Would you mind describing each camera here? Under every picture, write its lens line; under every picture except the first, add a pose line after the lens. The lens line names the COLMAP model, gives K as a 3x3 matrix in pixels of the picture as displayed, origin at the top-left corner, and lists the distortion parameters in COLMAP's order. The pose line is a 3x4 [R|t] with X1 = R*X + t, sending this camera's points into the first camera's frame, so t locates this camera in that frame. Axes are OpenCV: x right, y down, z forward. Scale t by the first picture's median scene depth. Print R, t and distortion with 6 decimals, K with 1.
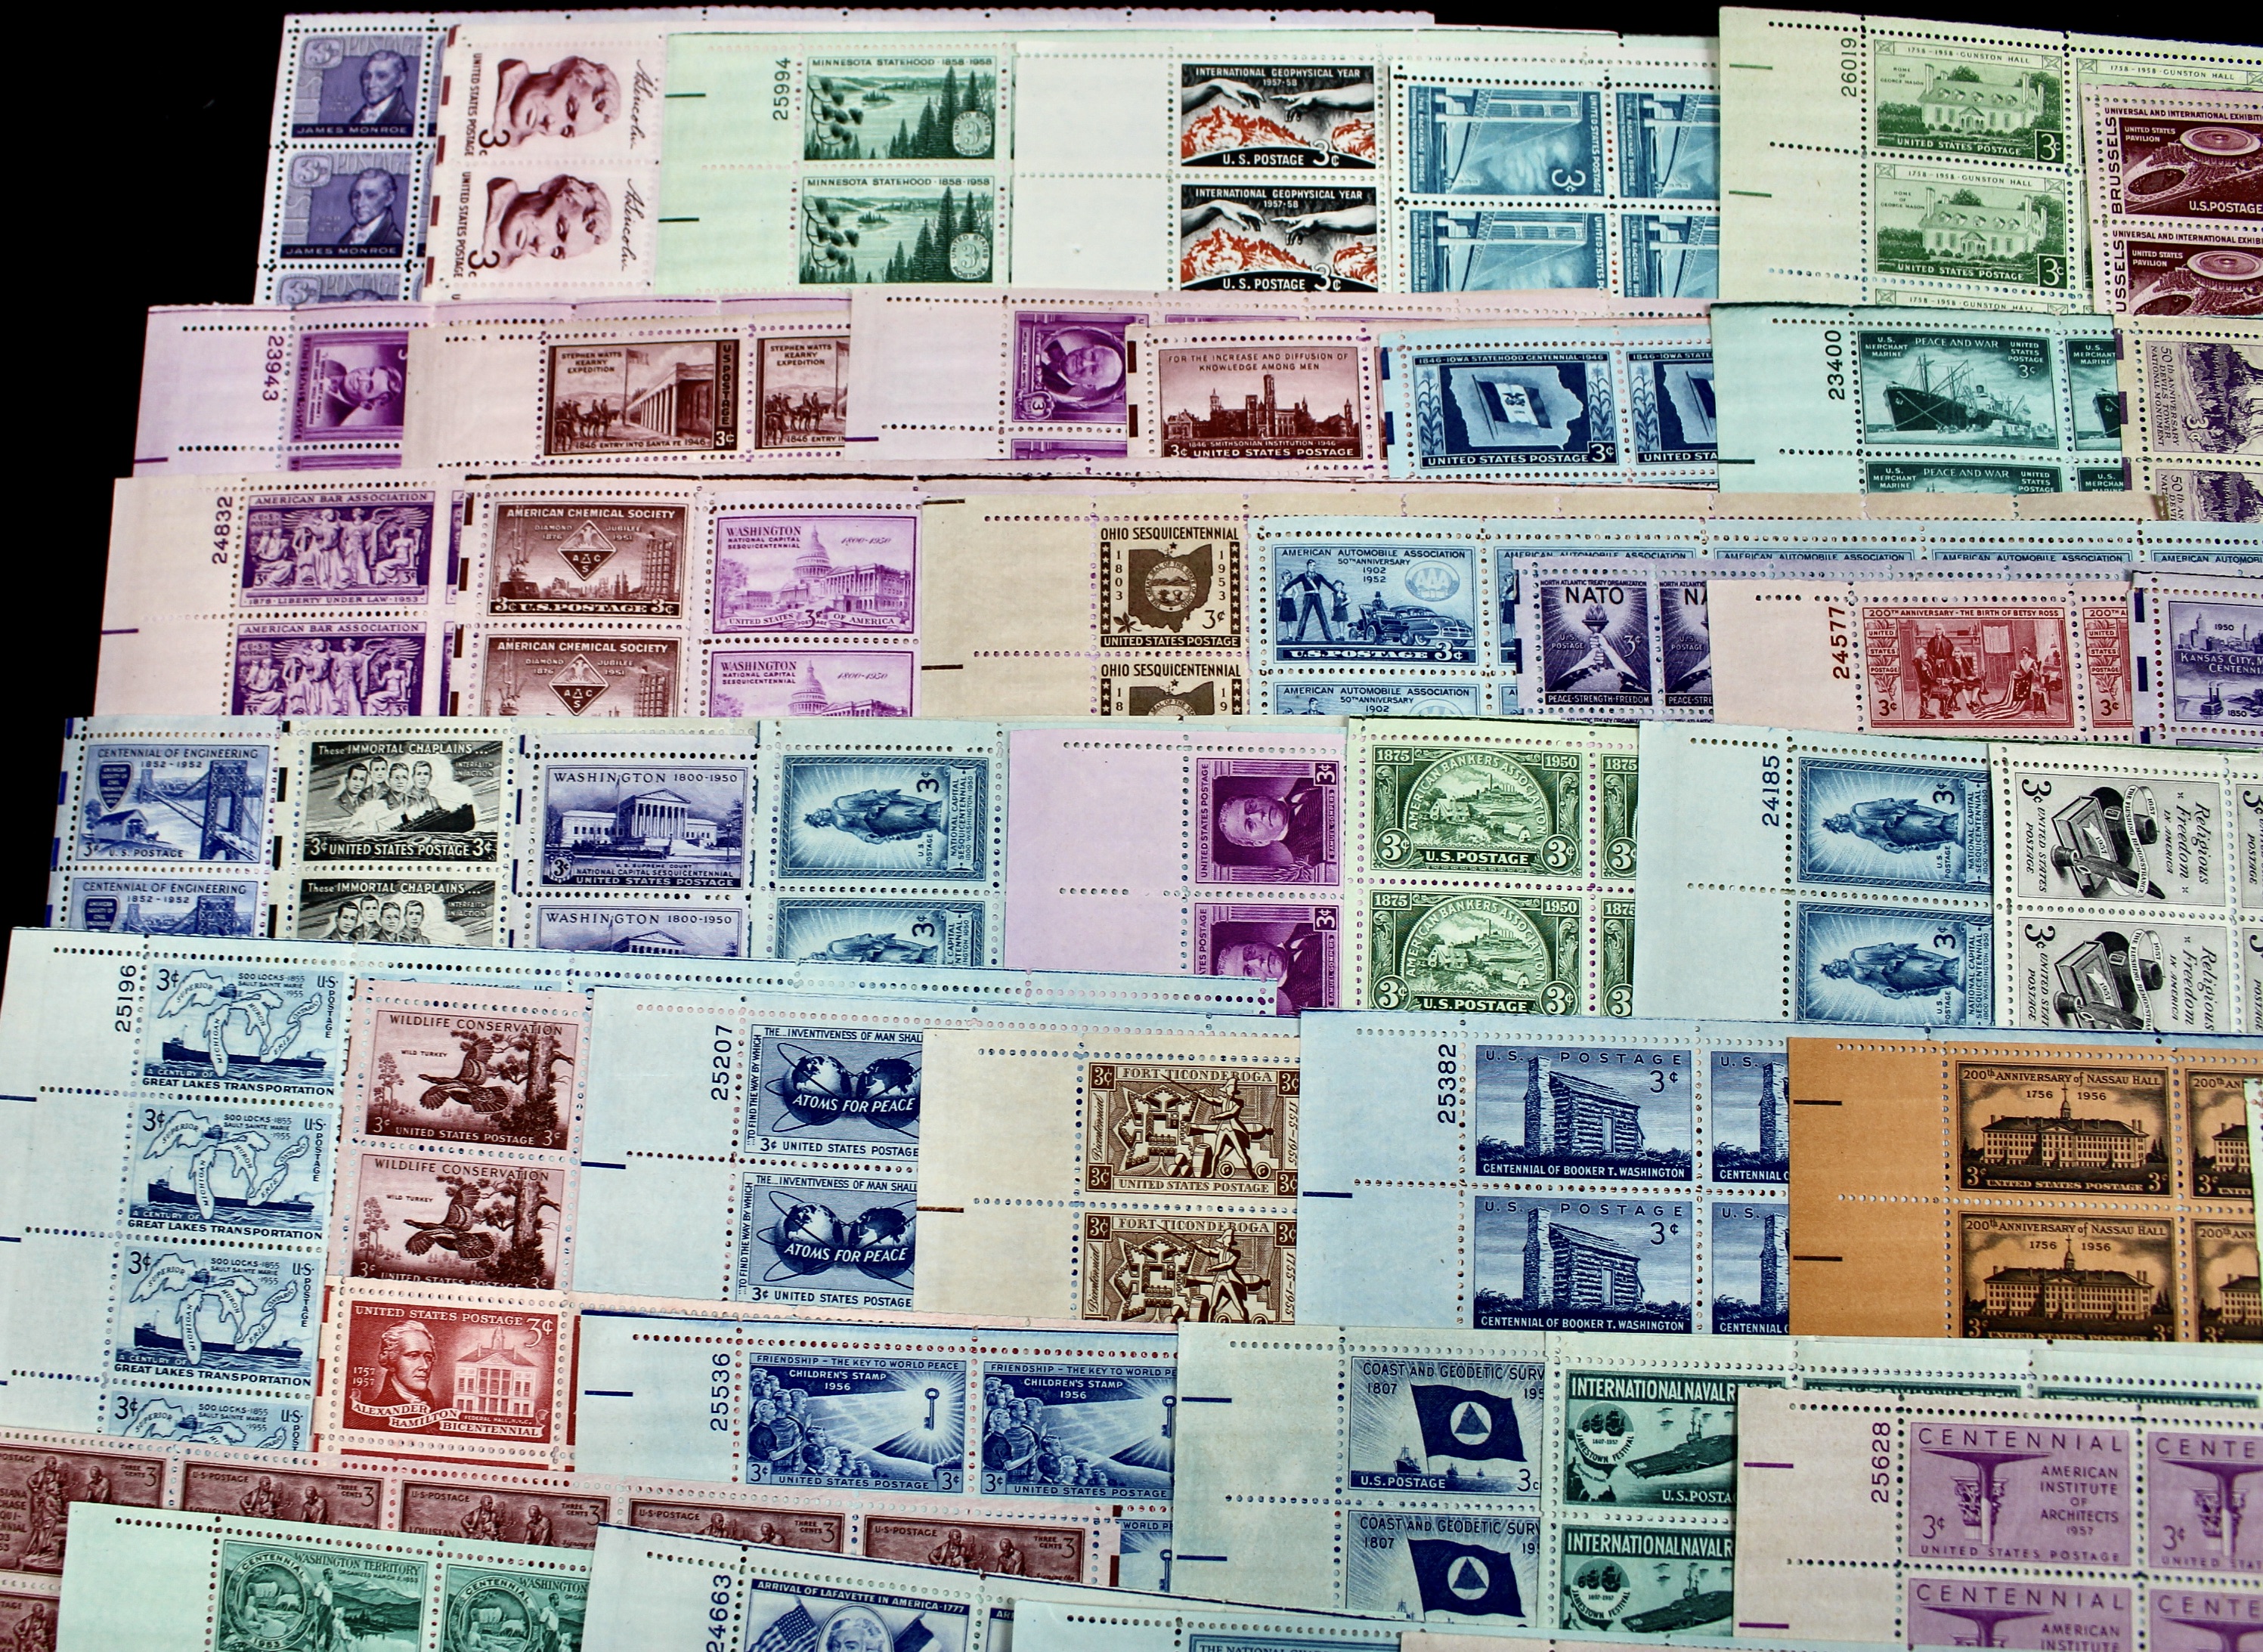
lens RADIAL K [[2120.5, 0, 946.5], [0, 2120.5, 793.1], [0, 0, 1]] dist [-0.157705, 0.116922]
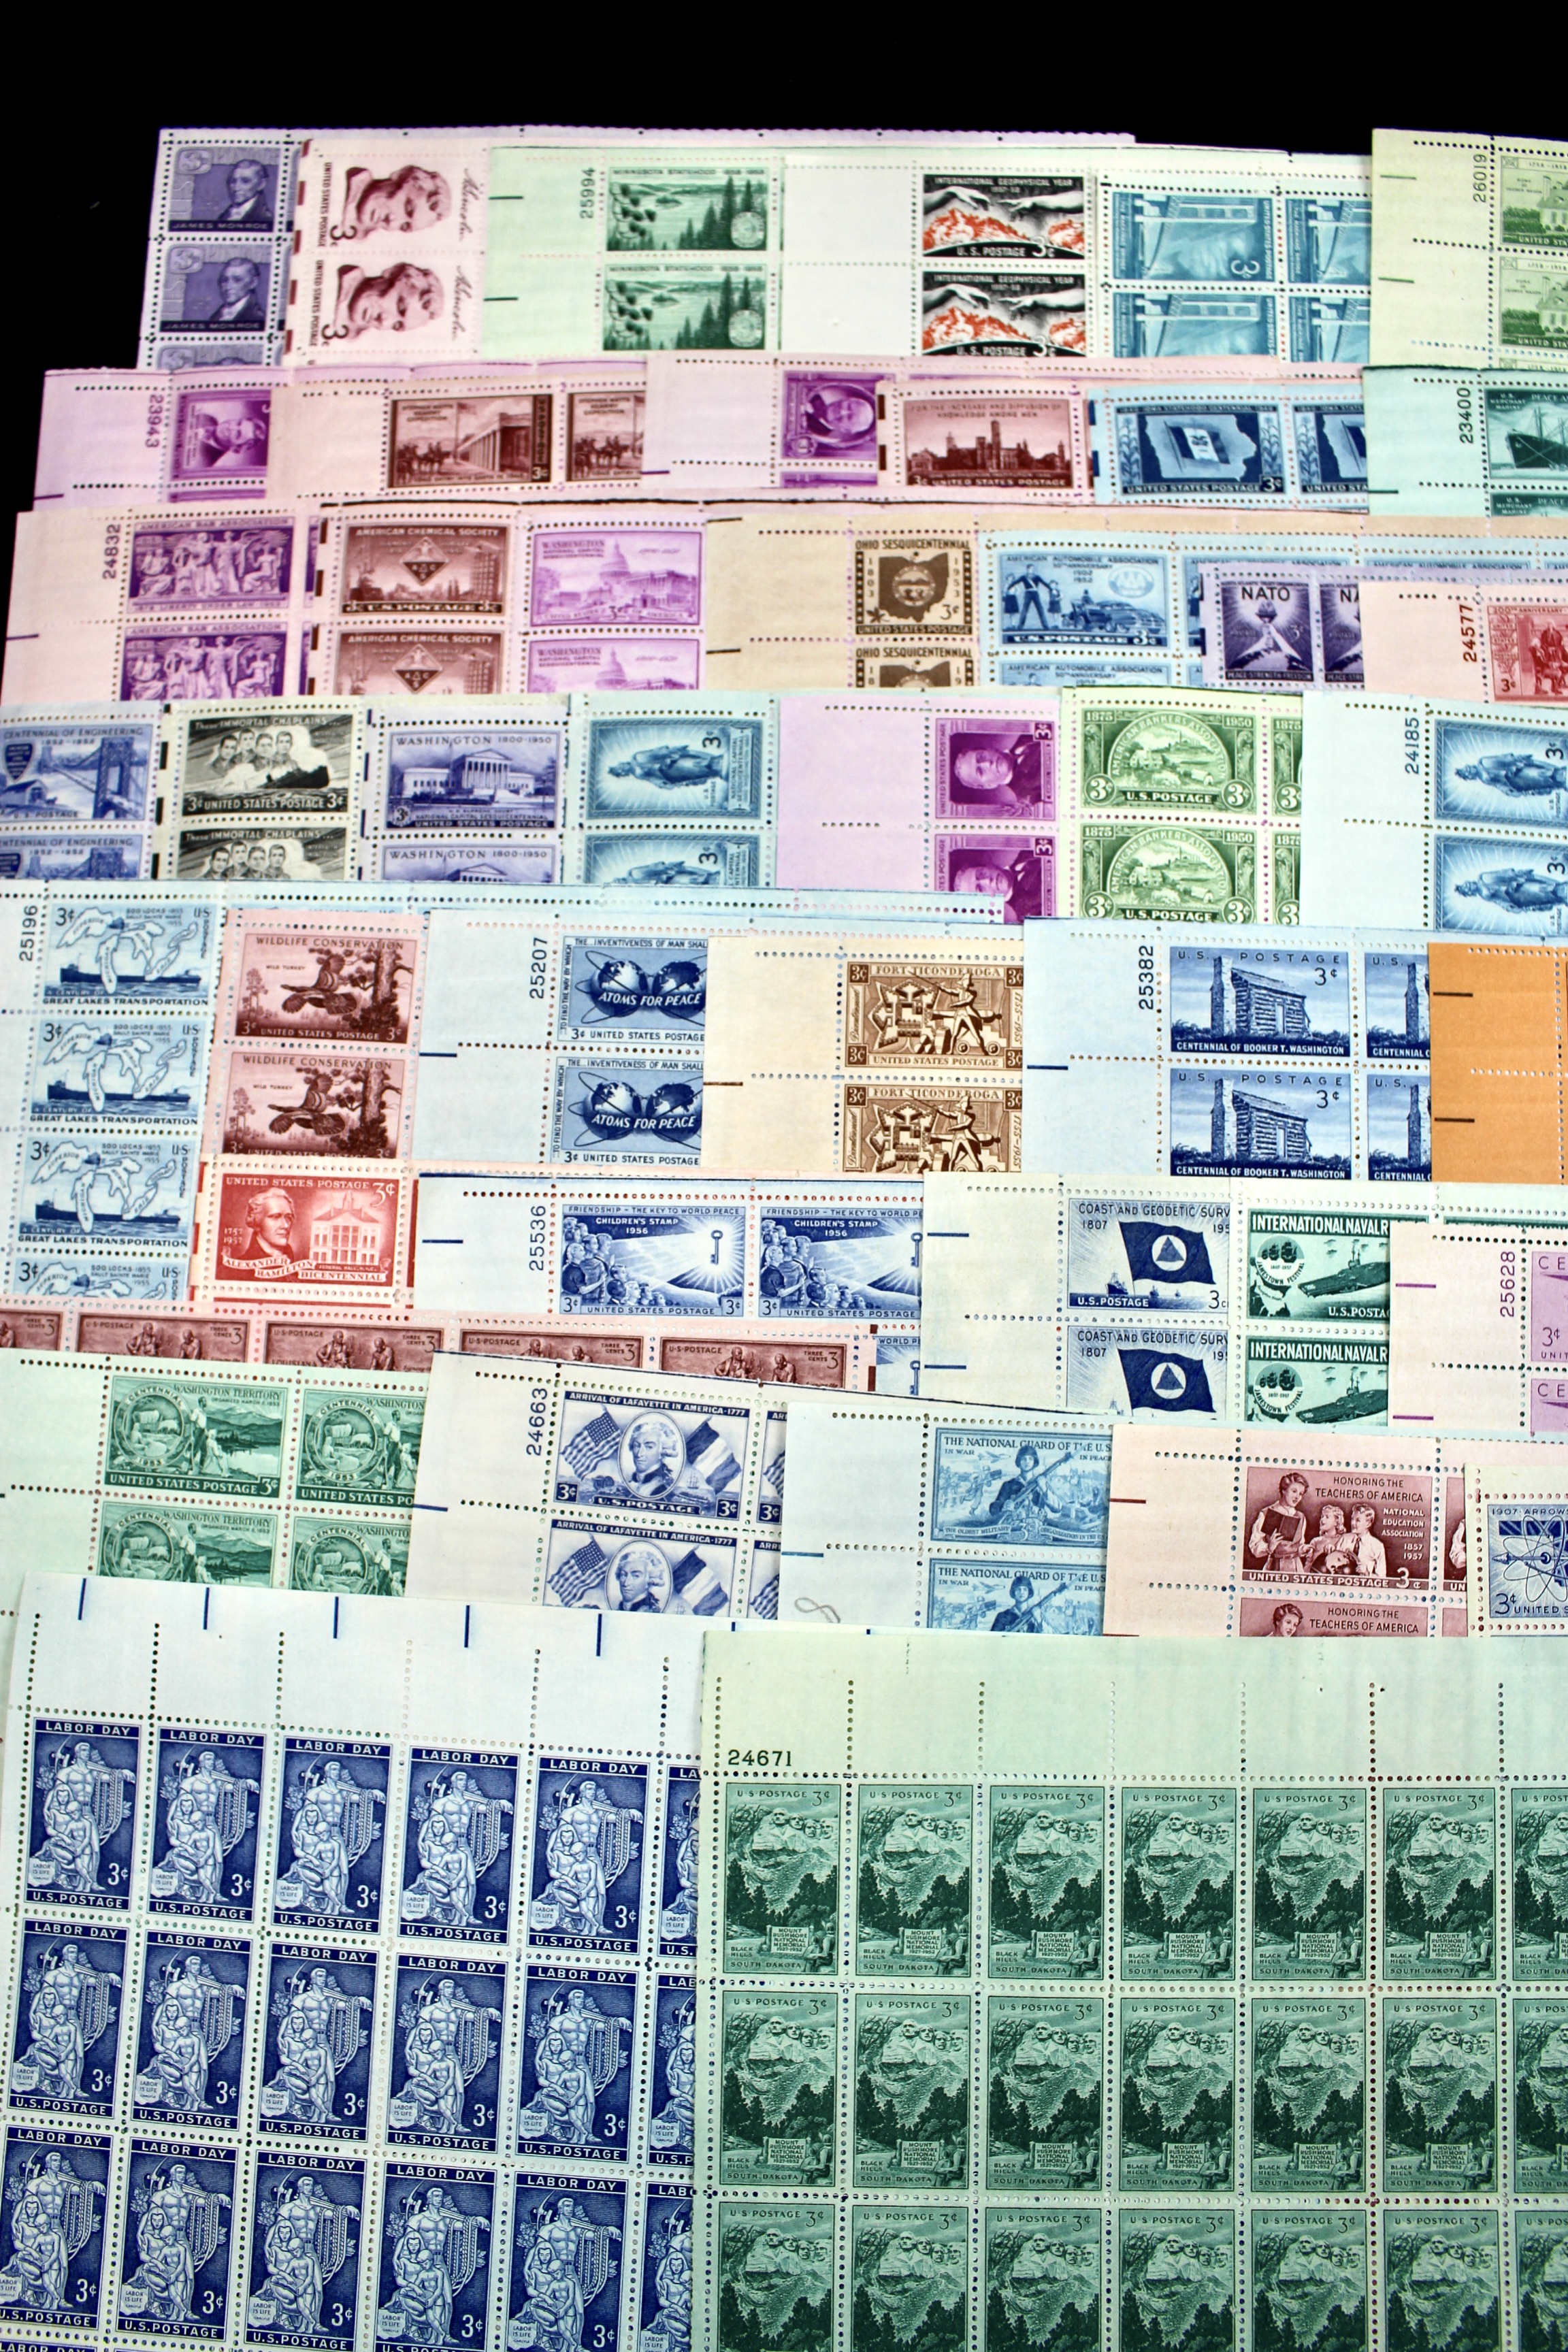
lens RADIAL K [[1917.4, 0, 791.7], [0, 1917.4, 1188.6], [0, 0, 1]] dist [-0.159738, 0.119697]
pose [[0.999160, -0.003355, 0.040844, -0.008533], [0.002079, 0.999510, 0.031246, 0.217524], [-0.040929, -0.031135, 0.998677, -0.080596]]
